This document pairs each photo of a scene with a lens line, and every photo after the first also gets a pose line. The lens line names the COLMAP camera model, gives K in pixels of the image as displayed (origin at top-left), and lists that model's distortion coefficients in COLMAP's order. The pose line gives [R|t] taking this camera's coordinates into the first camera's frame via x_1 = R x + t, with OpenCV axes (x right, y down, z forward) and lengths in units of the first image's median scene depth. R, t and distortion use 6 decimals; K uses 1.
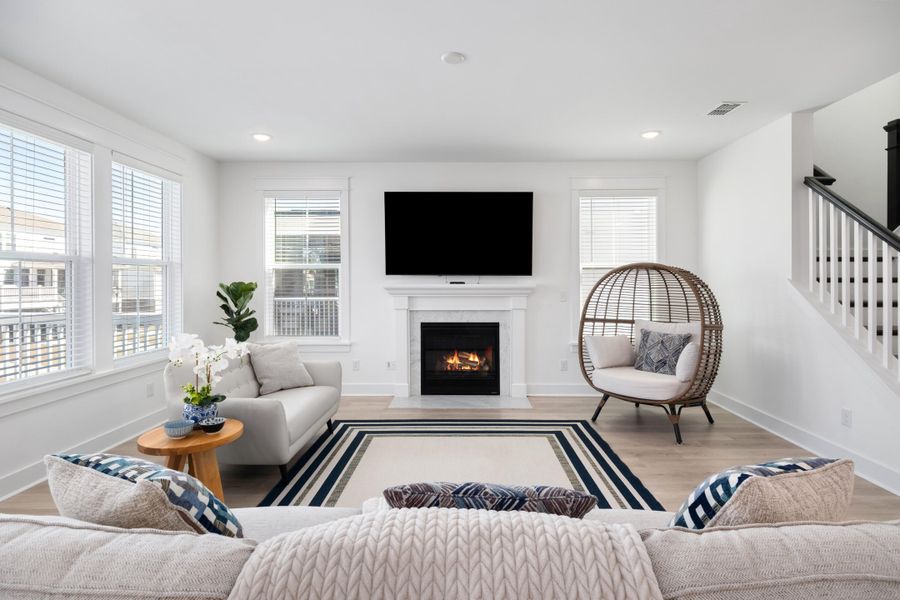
lens RADIAL K [[451.9, 0, 467.5], [0, 451.9, 277.1], [0, 0, 1]] dist [0.023879, -0.005734]
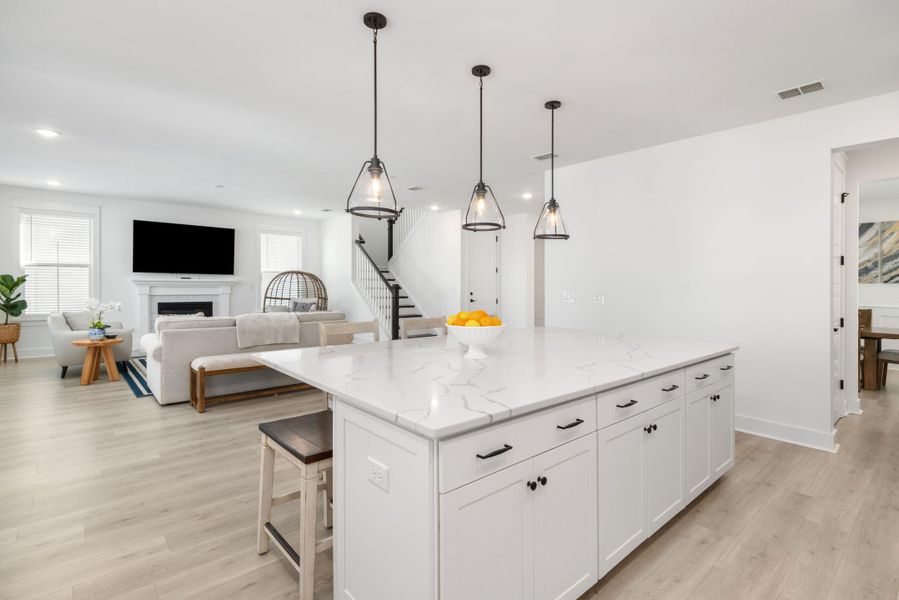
lens RADIAL K [[451.4, 0, 451.0], [0, 451.4, 293.7], [0, 0, 1]] dist [0.023879, -0.005734]
pose [[0.763137, -0.005719, 0.646211, -0.389772], [-0.016938, 0.999440, 0.028849, 0.005408], [-0.646014, -0.032961, 0.762613, -1.001291]]
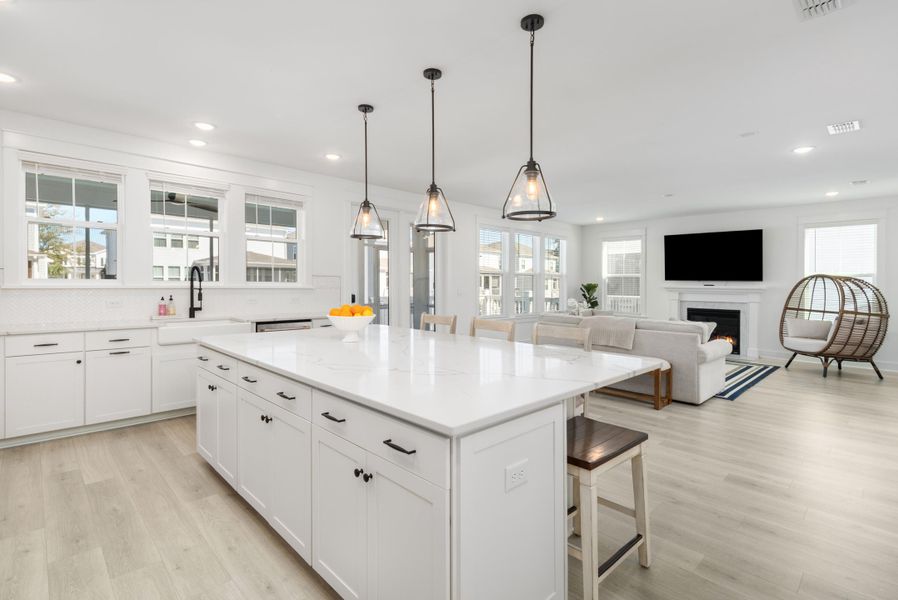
lens RADIAL K [[450.9, 0, 445.3], [0, 450.9, 291.2], [0, 0, 1]] dist [0.023879, -0.005734]
pose [[0.705032, 0.021371, -0.708853, 0.524929], [-0.007928, 0.999721, 0.022255, 0.005449], [0.709131, -0.010071, 0.705005, -0.981007]]
